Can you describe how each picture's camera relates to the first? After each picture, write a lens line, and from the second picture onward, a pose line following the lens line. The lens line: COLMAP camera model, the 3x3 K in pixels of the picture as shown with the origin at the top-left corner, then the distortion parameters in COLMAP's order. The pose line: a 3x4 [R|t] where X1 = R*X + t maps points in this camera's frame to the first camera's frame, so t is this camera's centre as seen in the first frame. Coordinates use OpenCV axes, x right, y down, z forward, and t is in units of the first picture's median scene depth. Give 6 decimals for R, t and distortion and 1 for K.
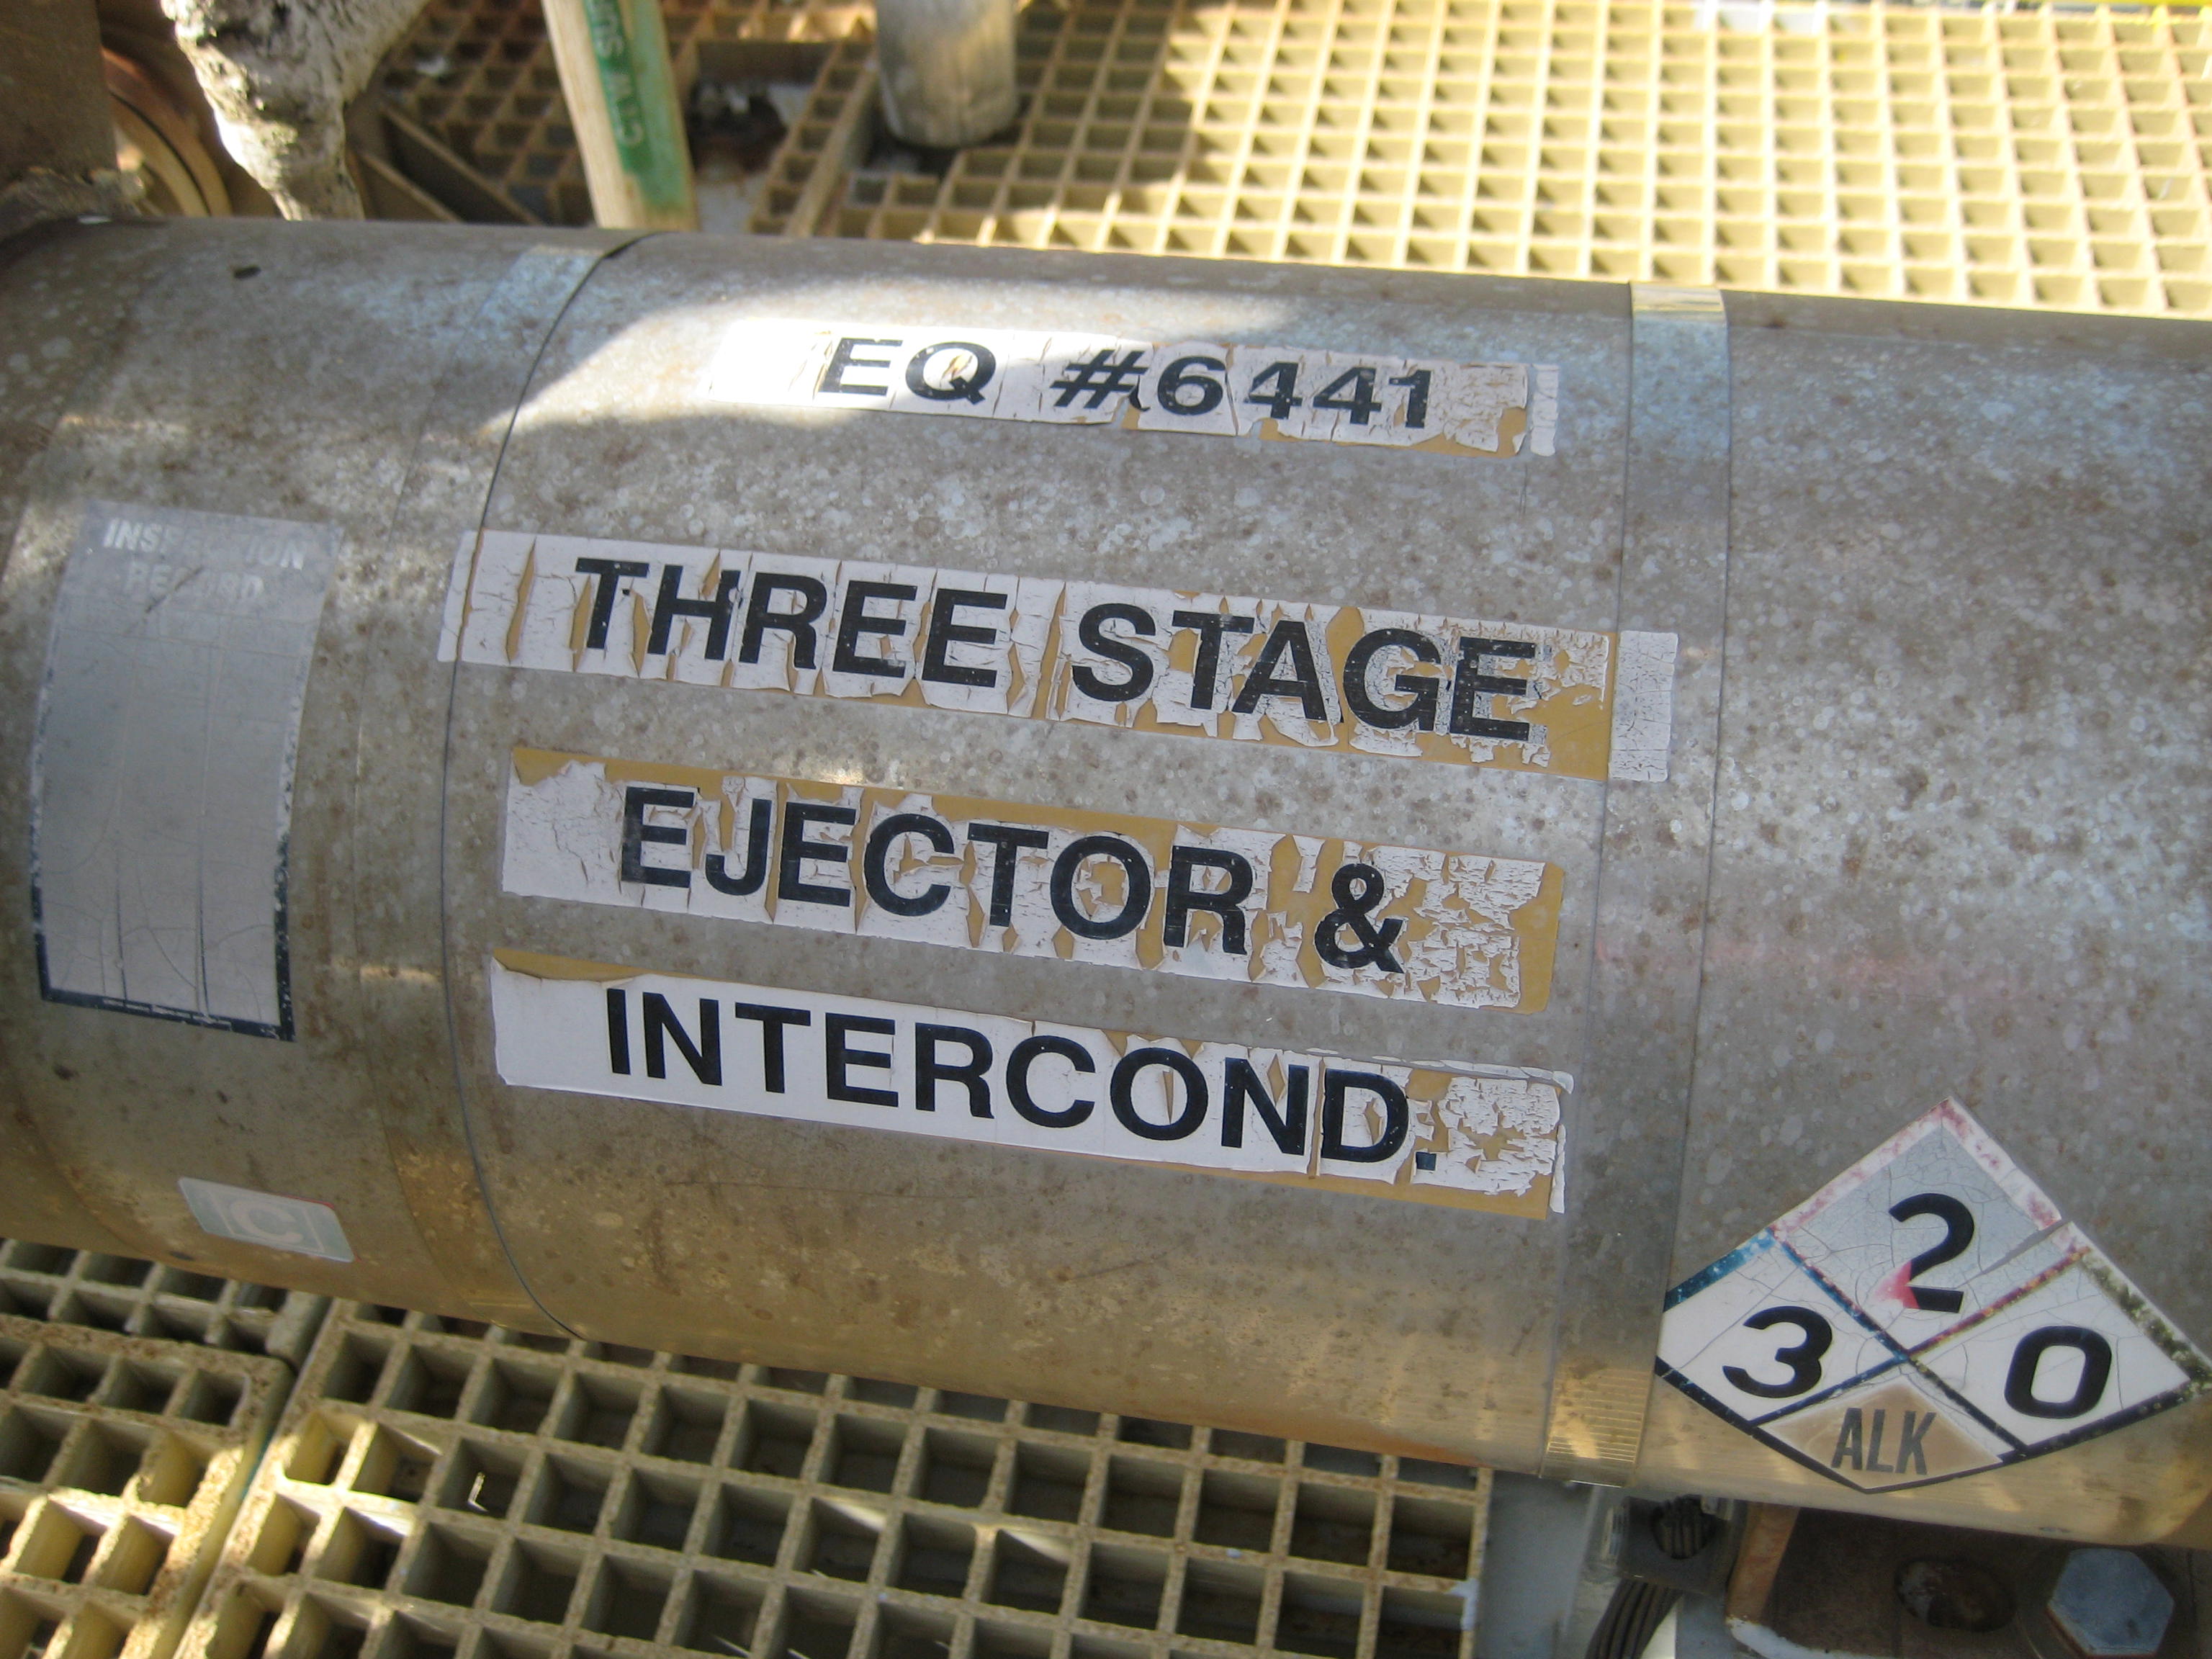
lens RADIAL K [[2265.0, 0, 1106.0], [0, 2265.0, 829.5], [0, 0, 1]] dist [-0.168301, 0.219985]
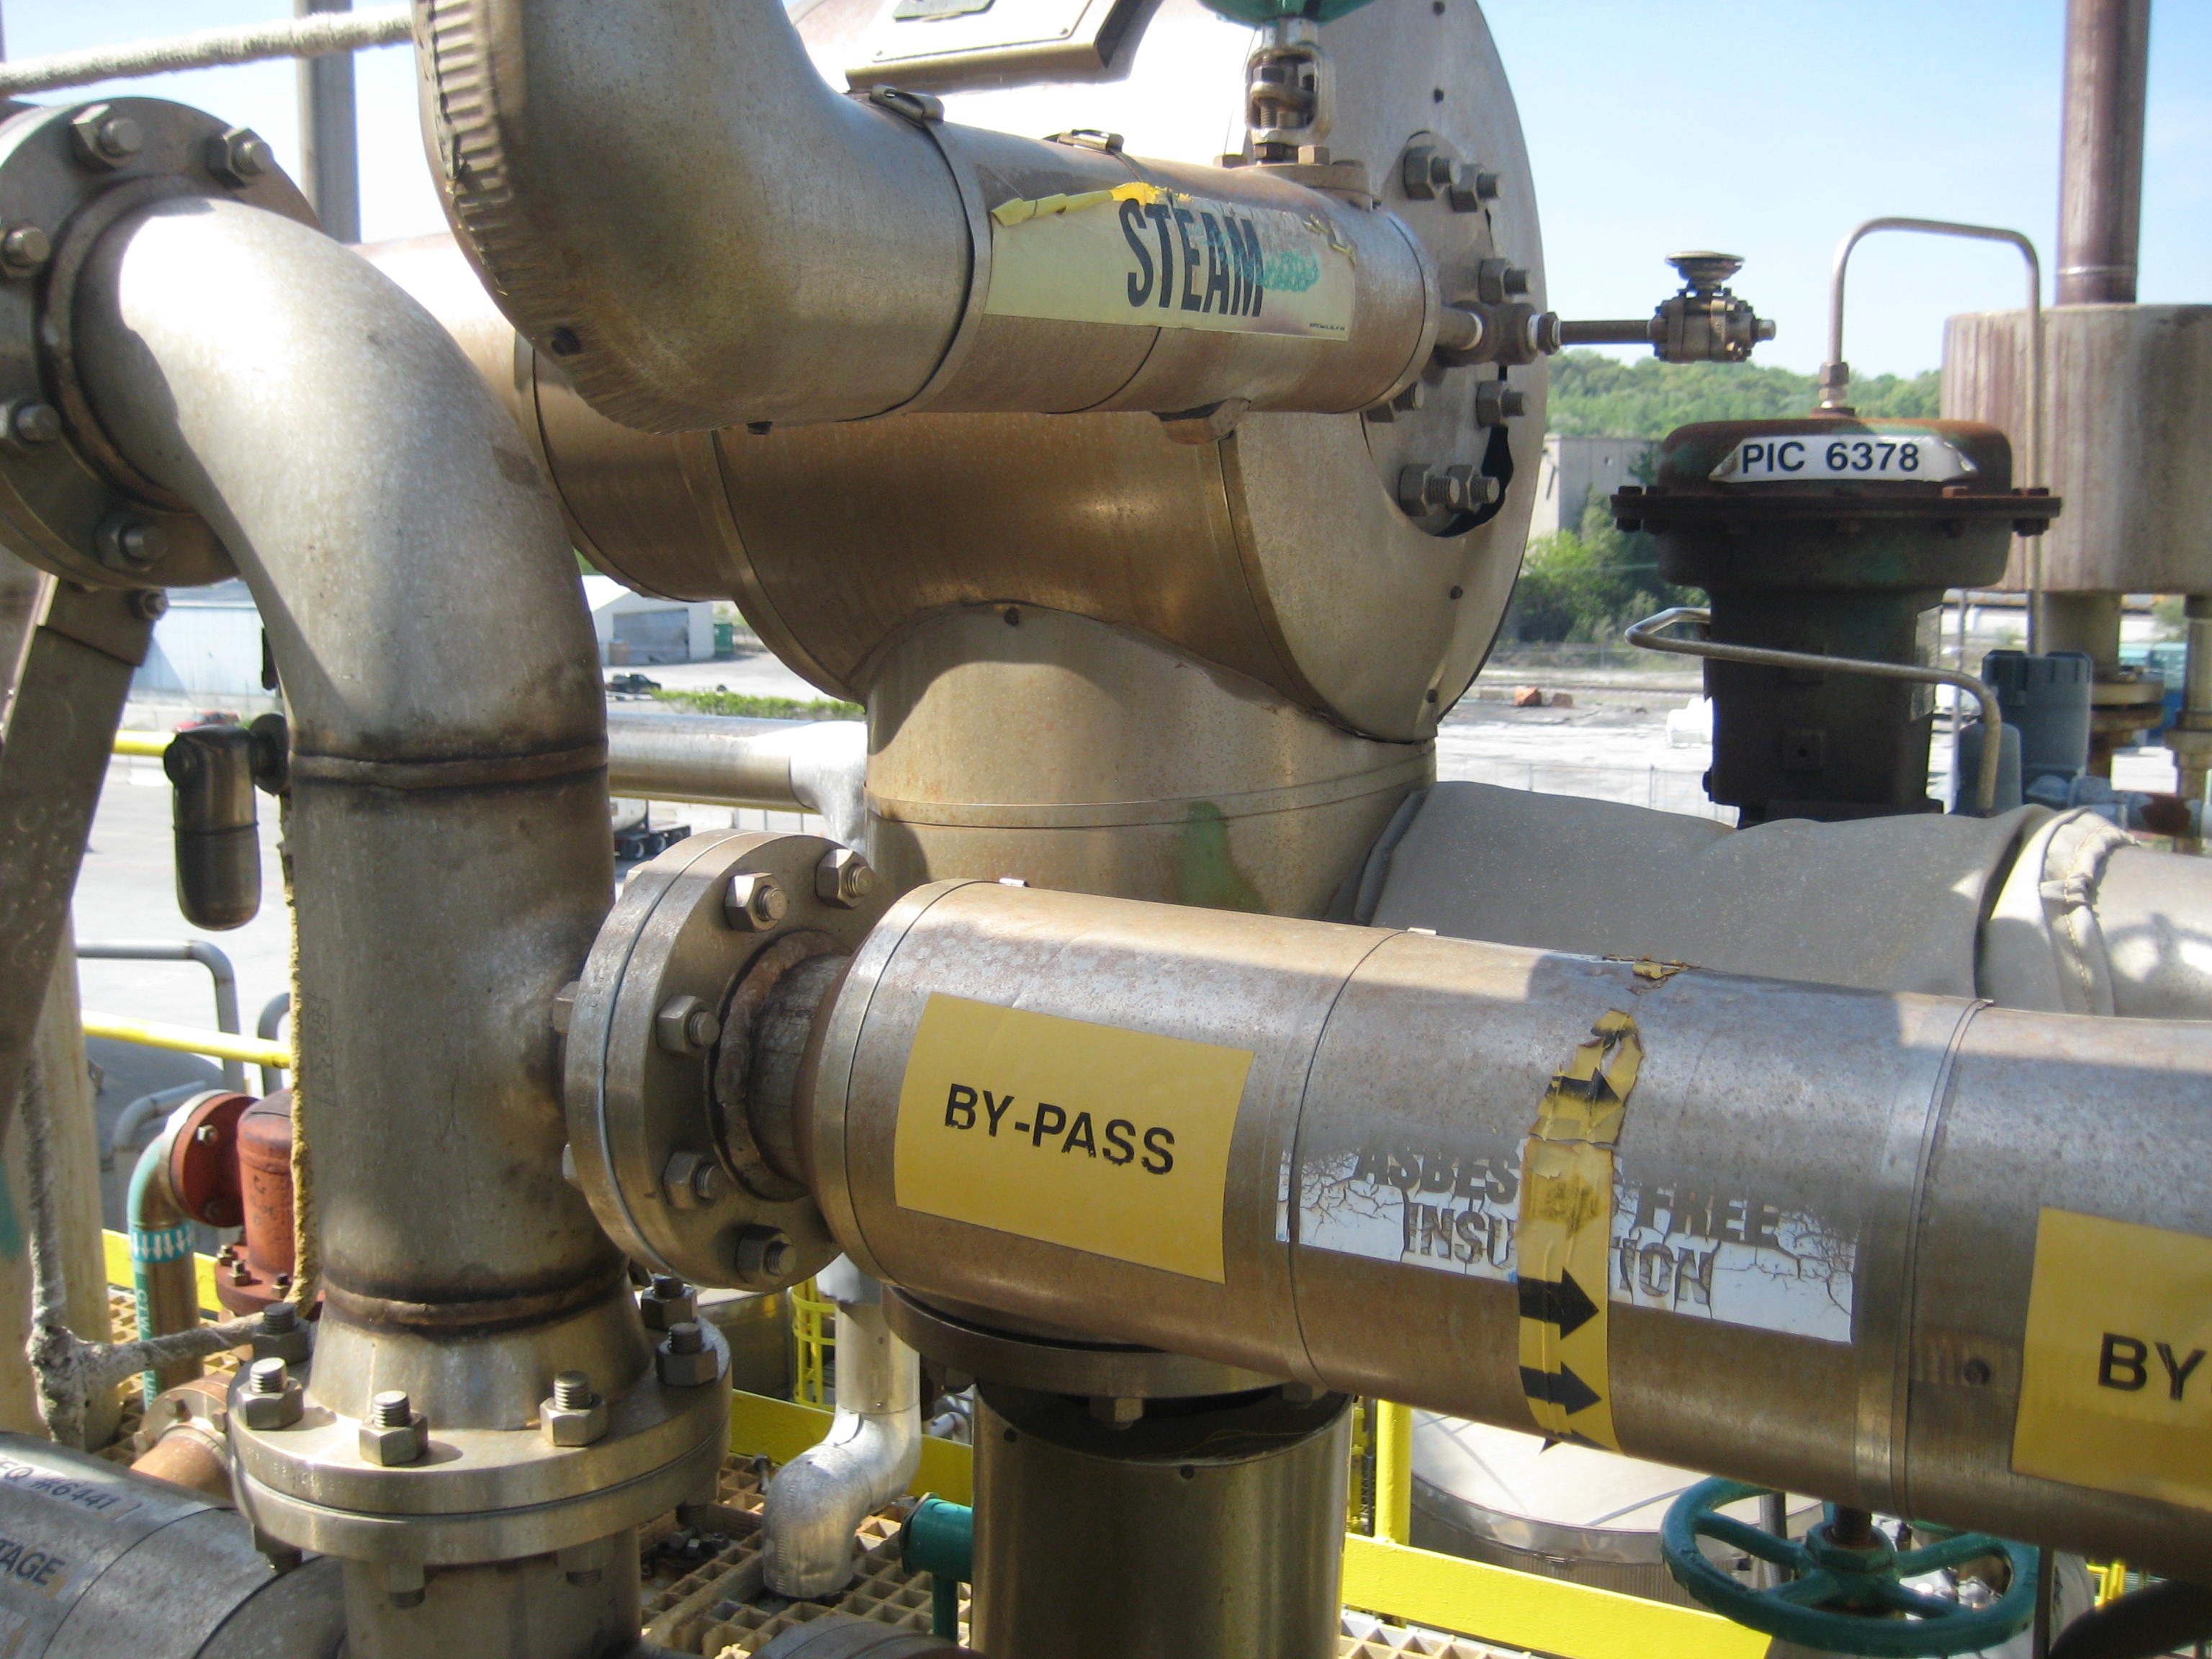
lens RADIAL K [[2265.0, 0, 1106.0], [0, 2265.0, 829.5], [0, 0, 1]] dist [-0.168301, 0.219985]
pose [[0.946627, 0.109315, -0.303230, 2.653133], [-0.276856, 0.757512, -0.591208, 0.629152], [0.165072, 0.643604, 0.747345, -2.050895]]
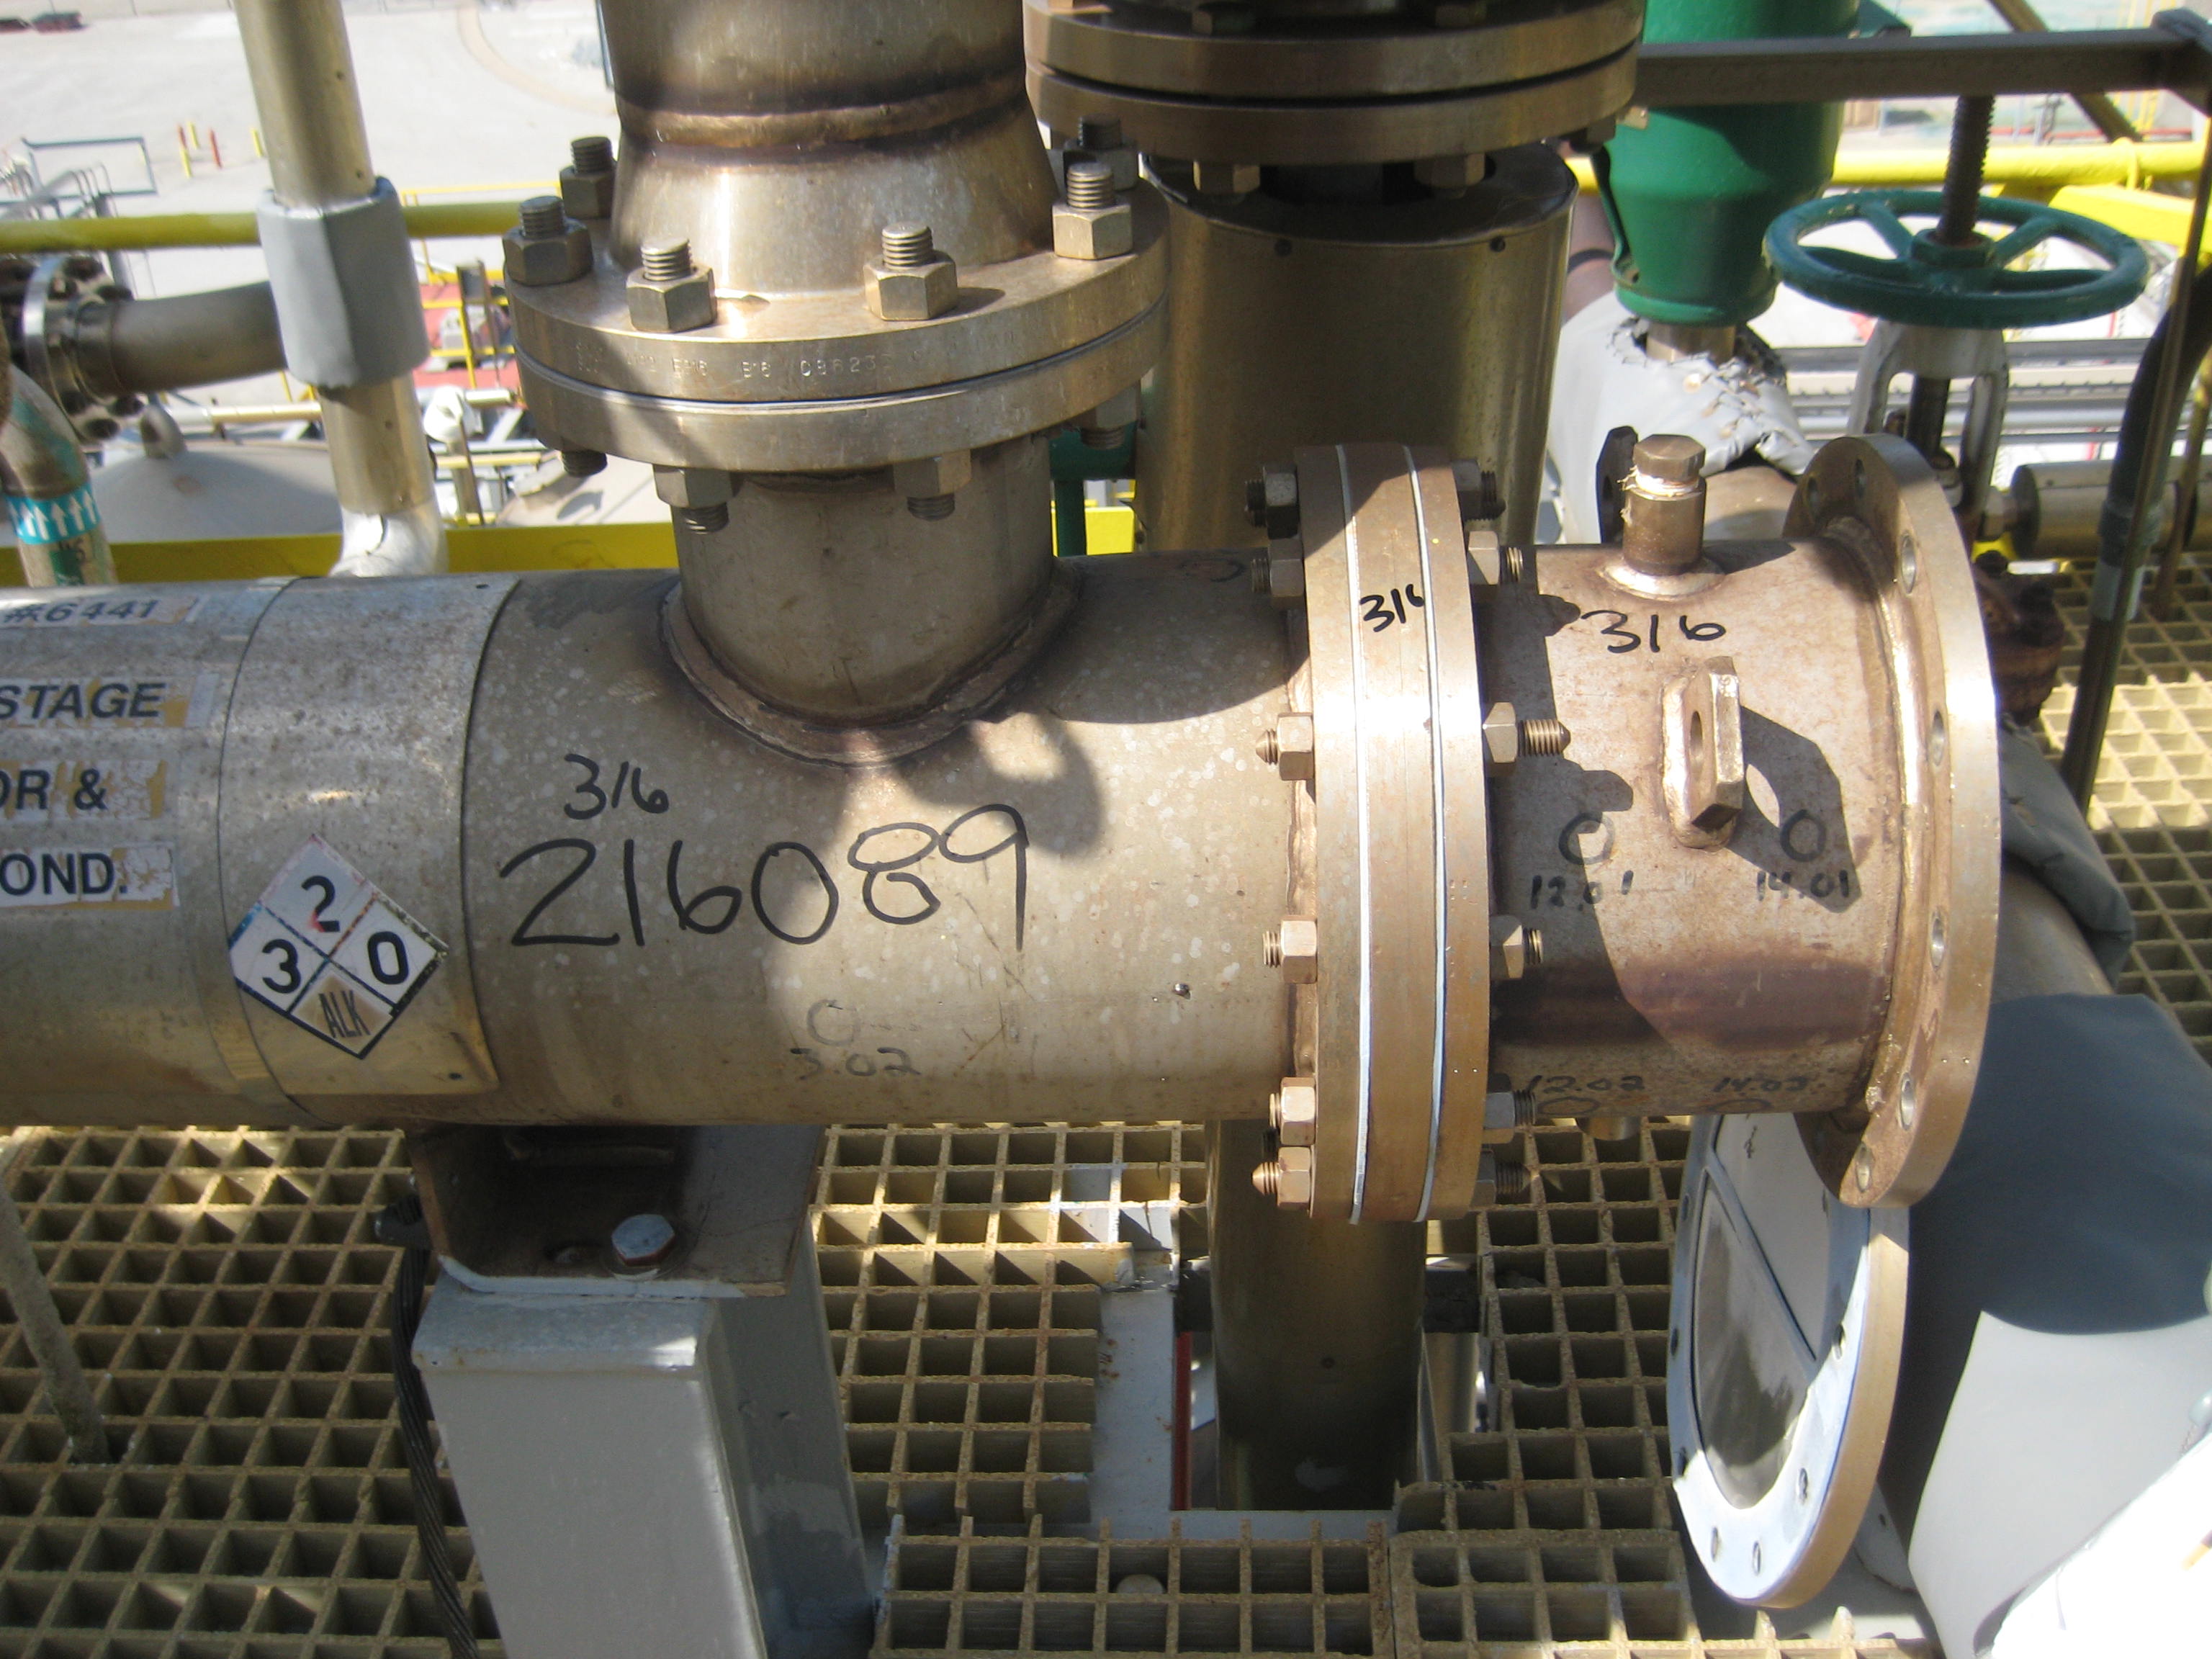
lens RADIAL K [[2265.0, 0, 1106.0], [0, 2265.0, 829.5], [0, 0, 1]] dist [-0.168301, 0.219985]
pose [[0.989260, -0.059656, 0.133437, 0.889643], [0.096470, 0.952325, -0.289433, 0.890459], [-0.109809, 0.299197, 0.947852, -1.416502]]
